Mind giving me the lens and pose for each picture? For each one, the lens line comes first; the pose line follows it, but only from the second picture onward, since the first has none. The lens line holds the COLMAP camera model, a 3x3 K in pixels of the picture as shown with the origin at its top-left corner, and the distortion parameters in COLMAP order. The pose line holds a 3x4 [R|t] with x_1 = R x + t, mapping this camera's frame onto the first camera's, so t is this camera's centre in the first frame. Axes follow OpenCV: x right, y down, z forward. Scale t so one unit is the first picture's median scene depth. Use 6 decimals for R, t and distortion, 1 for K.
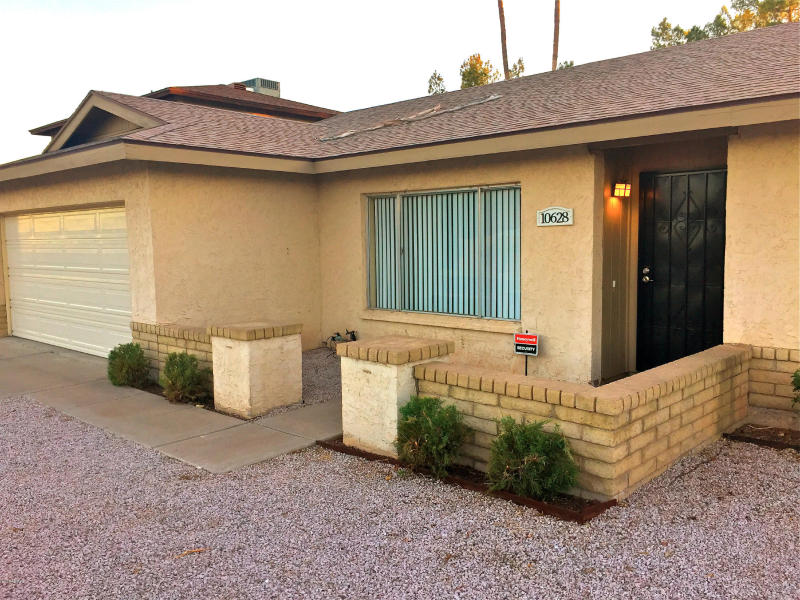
lens RADIAL K [[691.4, 0, 400.0], [0, 691.4, 300.0], [0, 0, 1]] dist [0.008145, -0.000144]
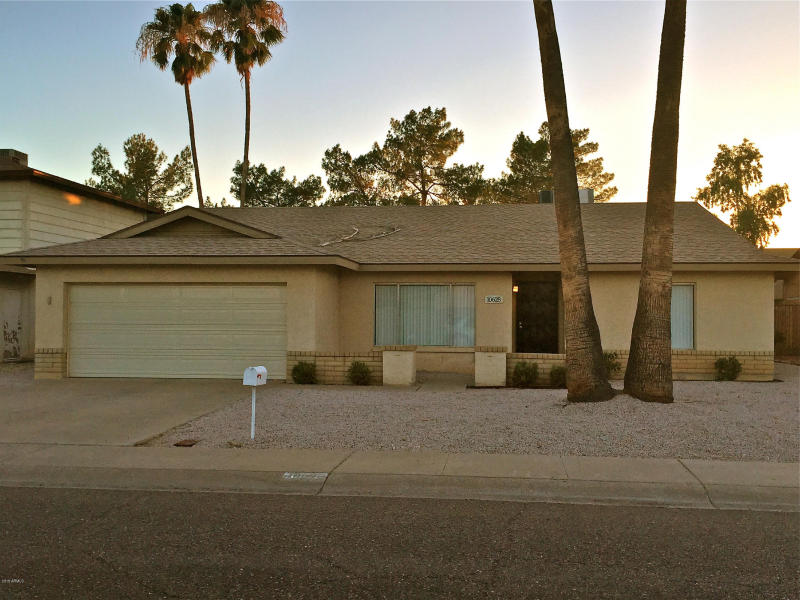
lens RADIAL K [[784.7, 0, 400.0], [0, 784.7, 300.0], [0, 0, 1]] dist [0.007790, 0.007739]
pose [[0.810976, 0.029379, 0.584342, -1.217061], [0.034490, 0.994601, -0.097872, 0.099472], [-0.584062, 0.099525, 0.805584, -0.723563]]
